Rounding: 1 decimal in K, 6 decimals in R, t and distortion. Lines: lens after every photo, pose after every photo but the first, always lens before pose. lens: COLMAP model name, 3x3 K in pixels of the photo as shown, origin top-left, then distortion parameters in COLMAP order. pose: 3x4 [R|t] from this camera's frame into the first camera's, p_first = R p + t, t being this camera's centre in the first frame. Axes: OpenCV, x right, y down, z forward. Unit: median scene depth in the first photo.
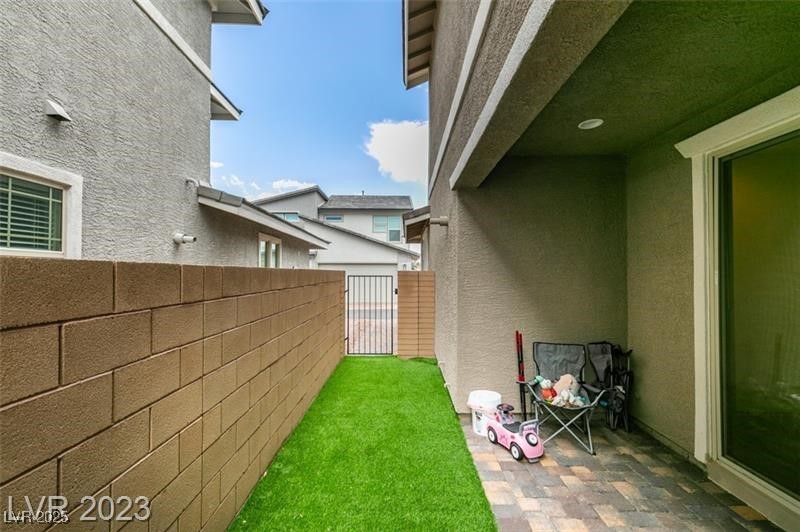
lens RADIAL K [[356.9, 0, 398.7], [0, 356.9, 267.1], [0, 0, 1]] dist [0.007224, -0.000804]
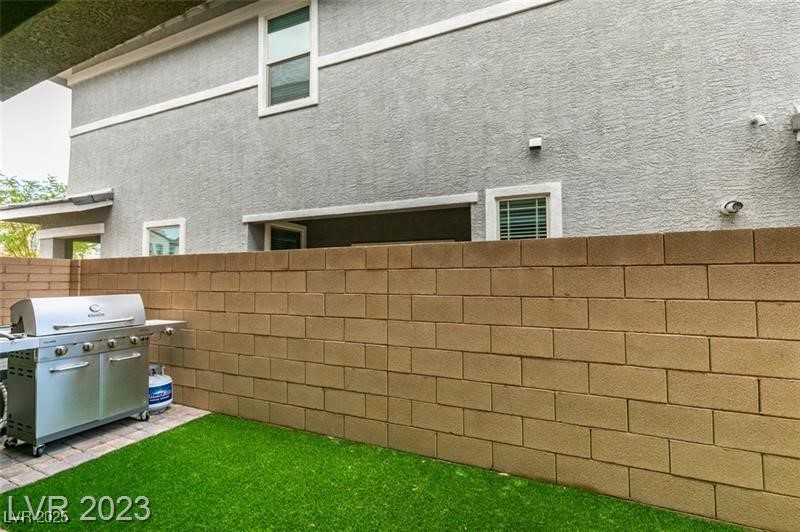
lens RADIAL K [[356.9, 0, 398.7], [0, 356.9, 267.1], [0, 0, 1]] dist [0.007224, -0.000804]
pose [[-0.404956, -0.032772, -0.913749, 0.539459], [0.015960, 0.998952, -0.042901, 0.100978], [0.914197, -0.031957, -0.404009, 1.106514]]
